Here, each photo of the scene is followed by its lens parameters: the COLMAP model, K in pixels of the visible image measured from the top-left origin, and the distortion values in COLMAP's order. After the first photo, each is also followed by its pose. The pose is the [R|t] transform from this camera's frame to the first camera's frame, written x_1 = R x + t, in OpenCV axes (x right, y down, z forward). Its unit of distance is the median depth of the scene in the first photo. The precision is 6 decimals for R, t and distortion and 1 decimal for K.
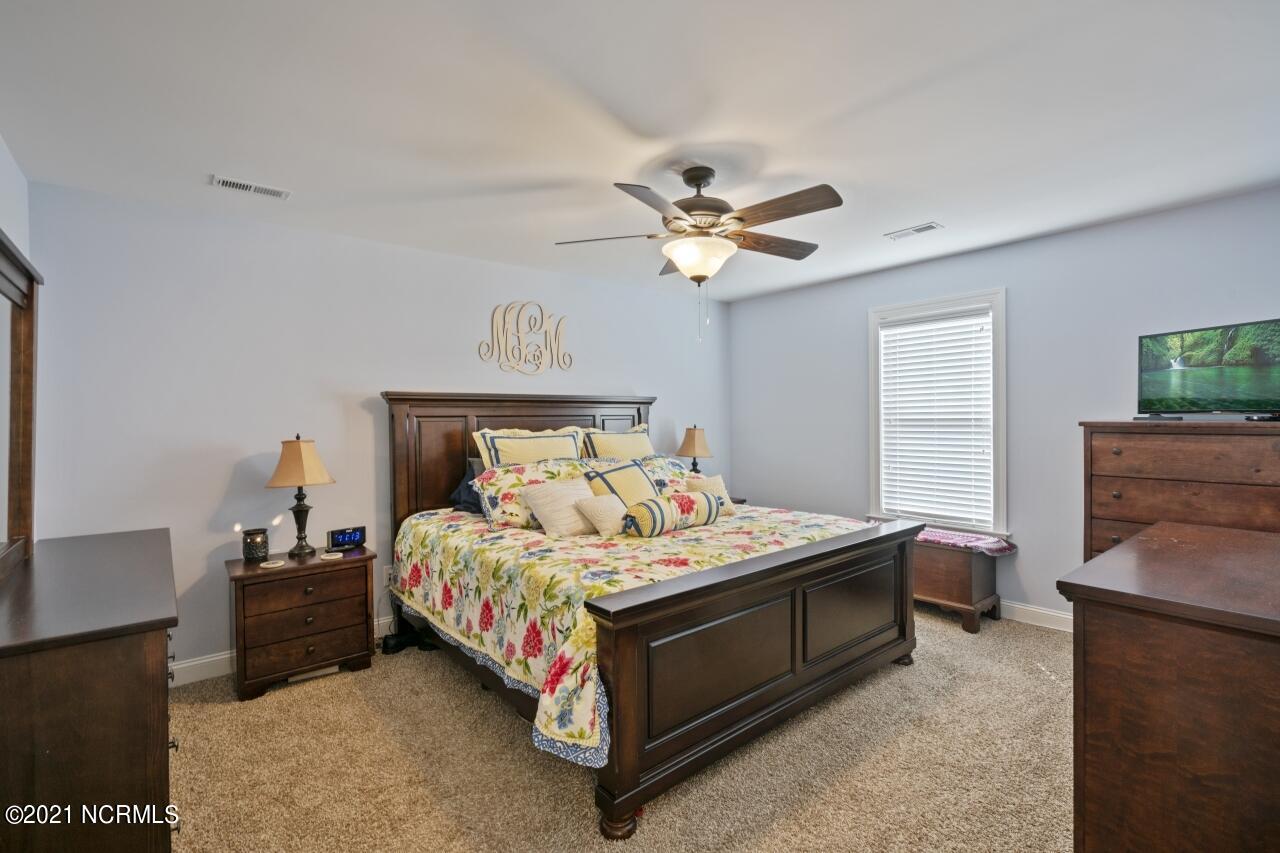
lens RADIAL K [[578.5, 0, 639.7], [0, 578.5, 427.1], [0, 0, 1]] dist [-0.006934, 0.002926]
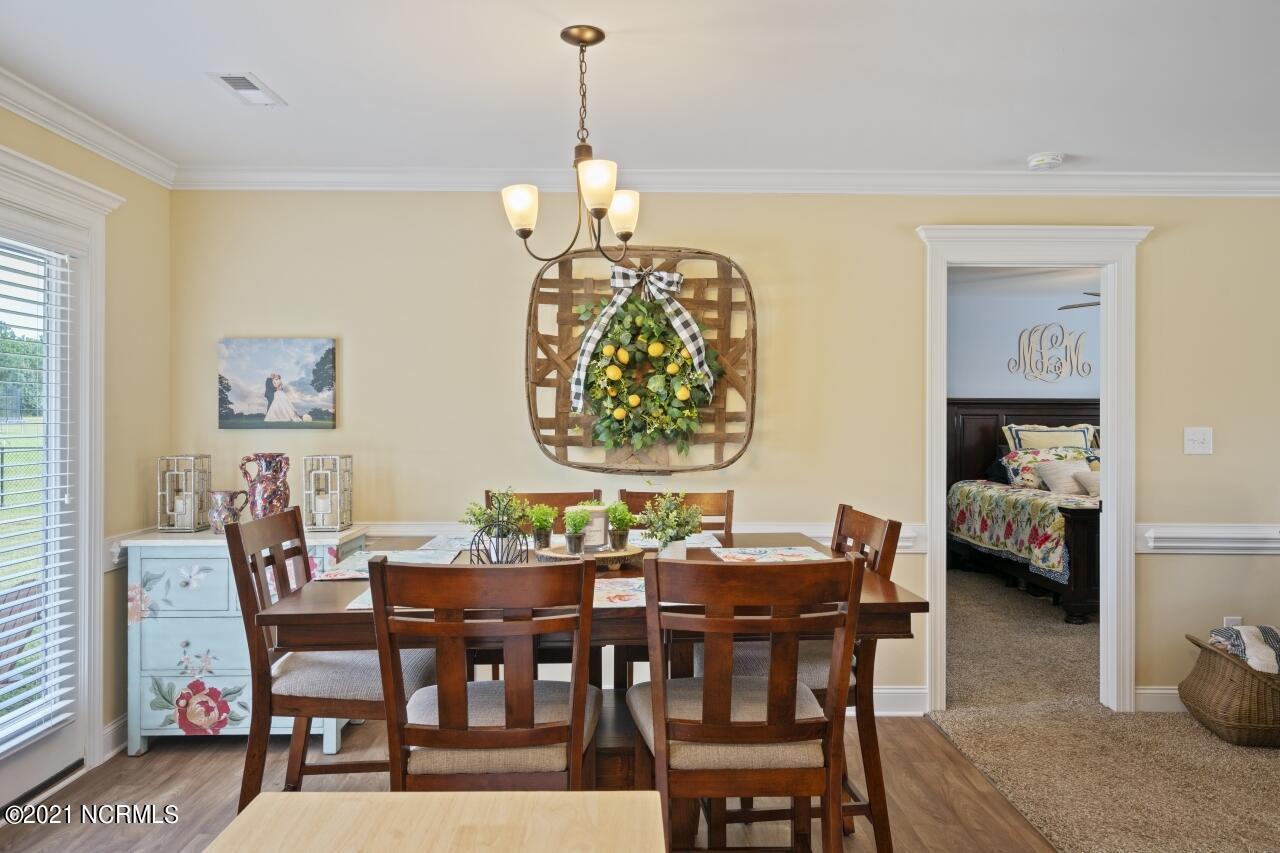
lens RADIAL K [[870.7, 0, 635.4], [0, 870.7, 419.8], [0, 0, 1]] dist [0.008038, 0.001202]
pose [[0.777441, 0.012967, -0.628823, 0.388635], [-0.020225, 0.999786, -0.004389, 0.022122], [0.628631, 0.016130, 0.777536, -1.340864]]
